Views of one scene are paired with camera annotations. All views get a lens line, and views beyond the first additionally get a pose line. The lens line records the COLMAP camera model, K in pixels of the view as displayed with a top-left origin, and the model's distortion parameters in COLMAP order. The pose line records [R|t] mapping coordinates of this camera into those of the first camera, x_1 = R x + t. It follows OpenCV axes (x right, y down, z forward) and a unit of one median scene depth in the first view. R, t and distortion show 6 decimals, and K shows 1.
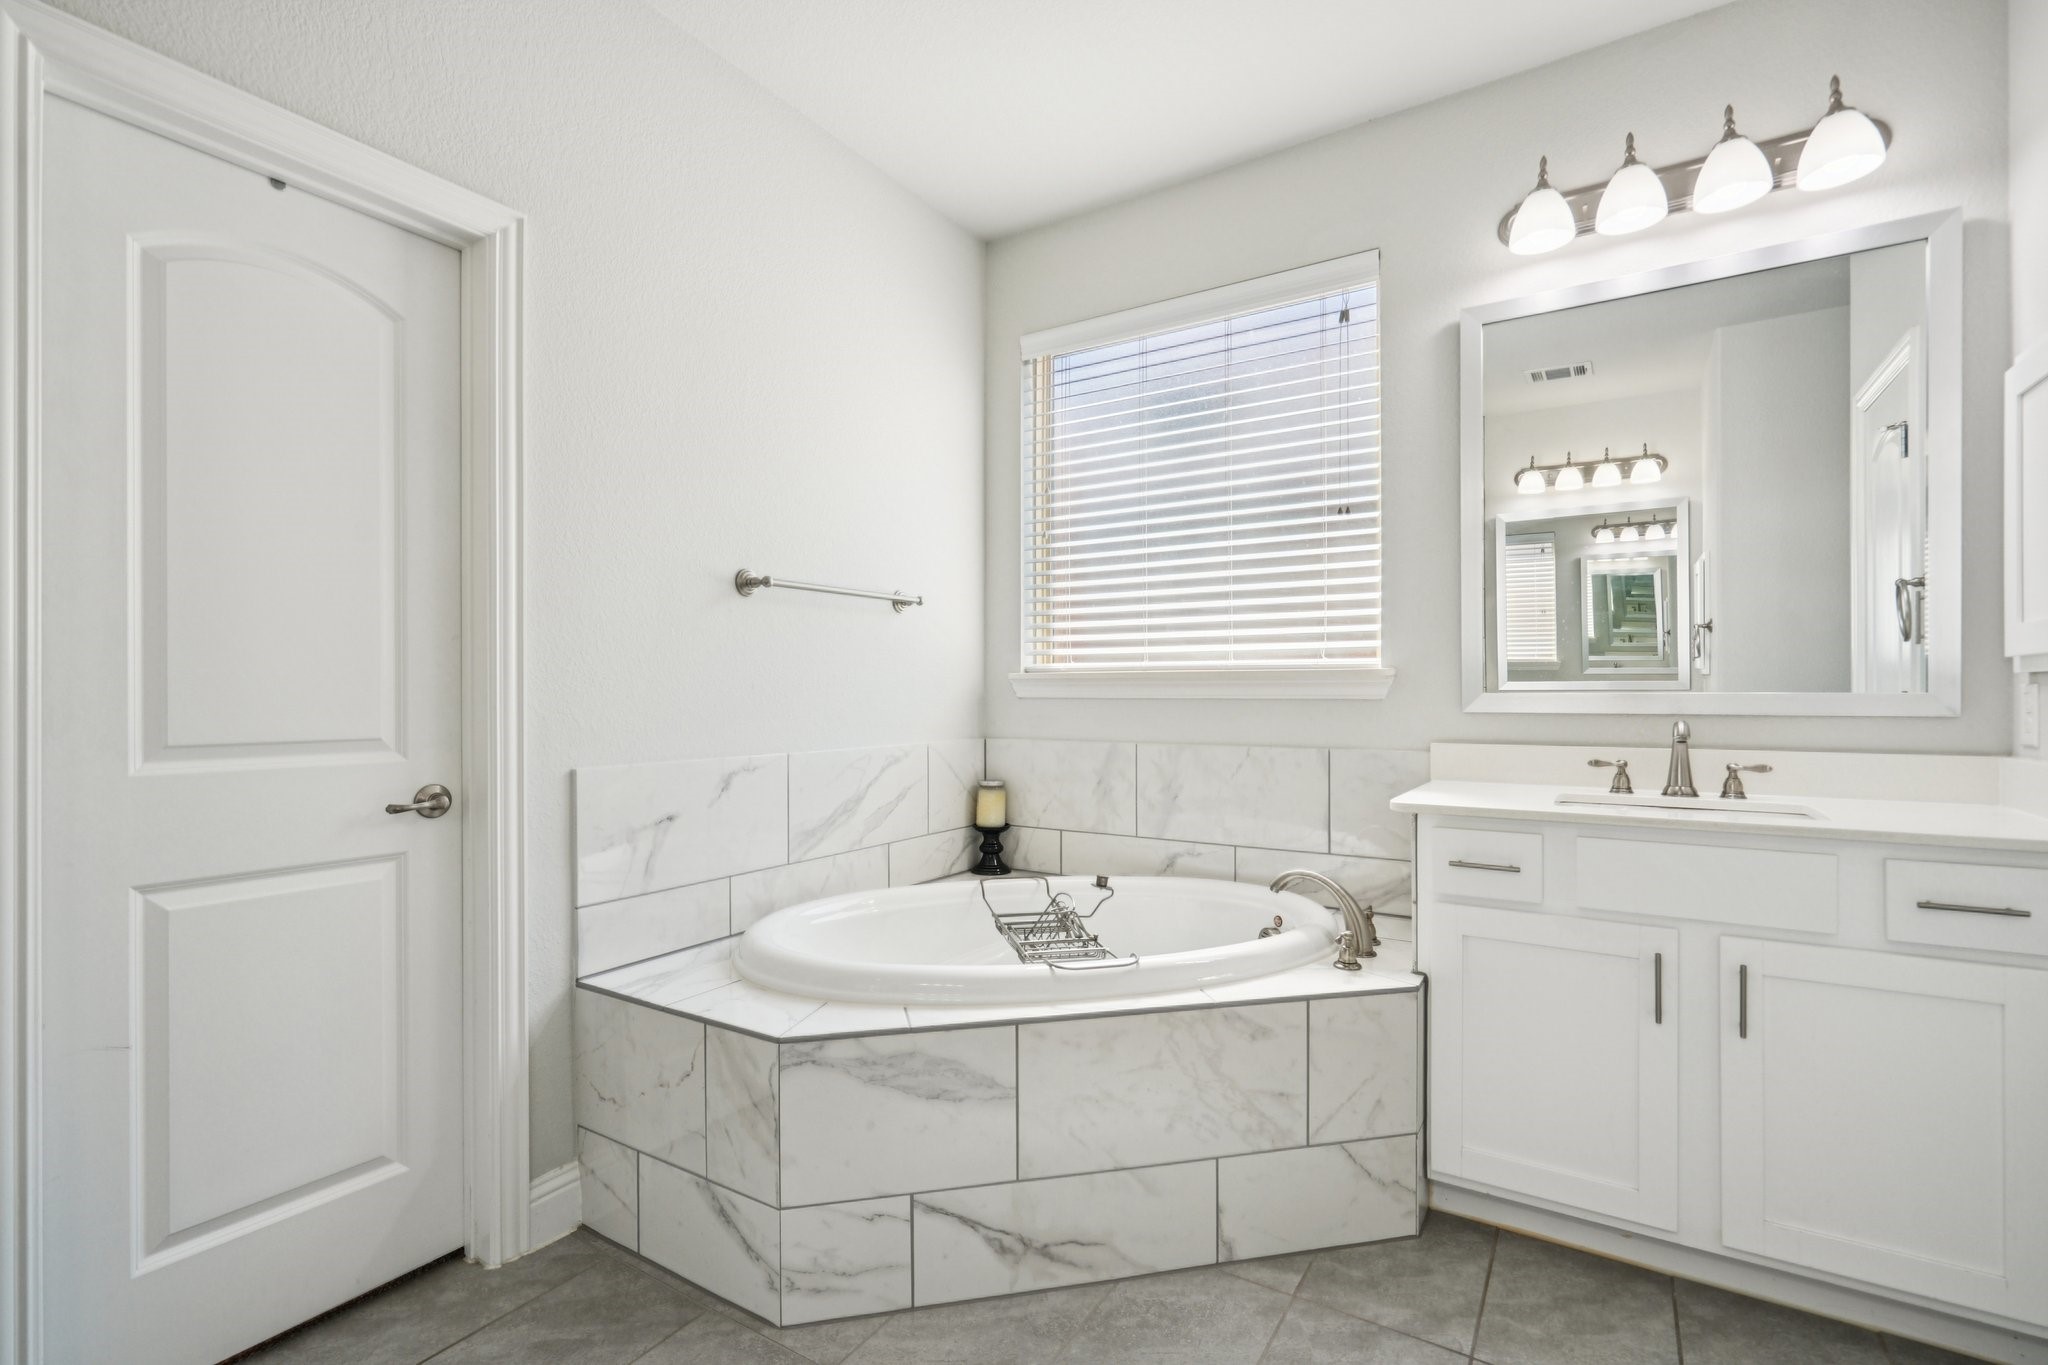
lens RADIAL K [[933.5, 0, 1027.9], [0, 933.5, 689.5], [0, 0, 1]] dist [-0.005991, 0.002328]
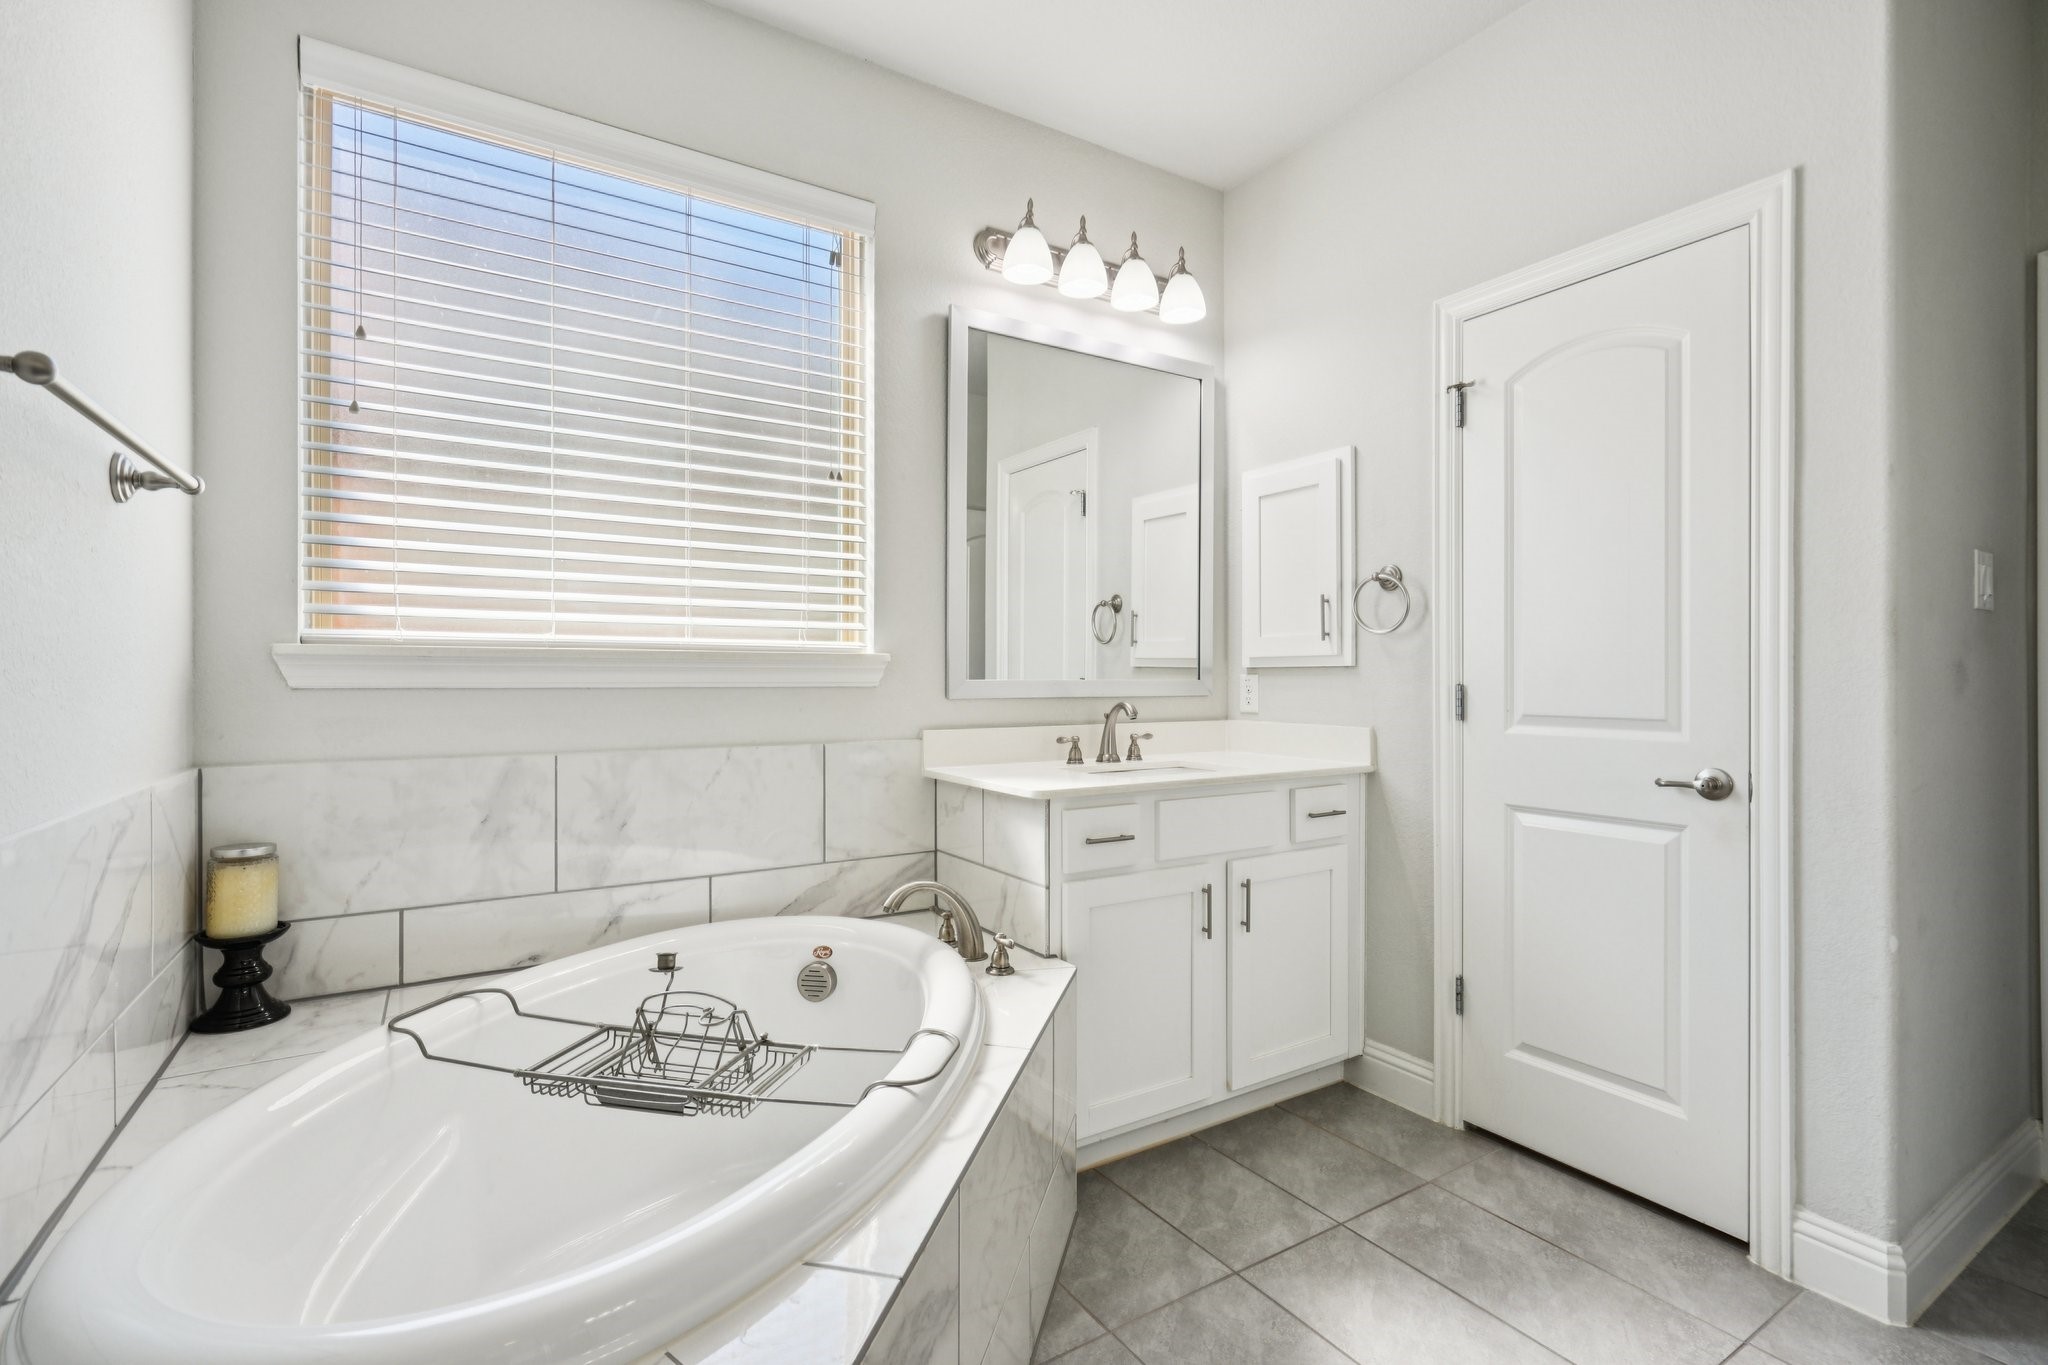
lens RADIAL K [[933.5, 0, 1030.5], [0, 933.5, 676.5], [0, 0, 1]] dist [-0.005991, 0.002328]
pose [[0.426844, 0.003339, 0.904319, -0.395644], [-0.003317, 0.999992, -0.002126, 0.001784], [-0.904319, -0.002092, 0.426852, 0.456898]]
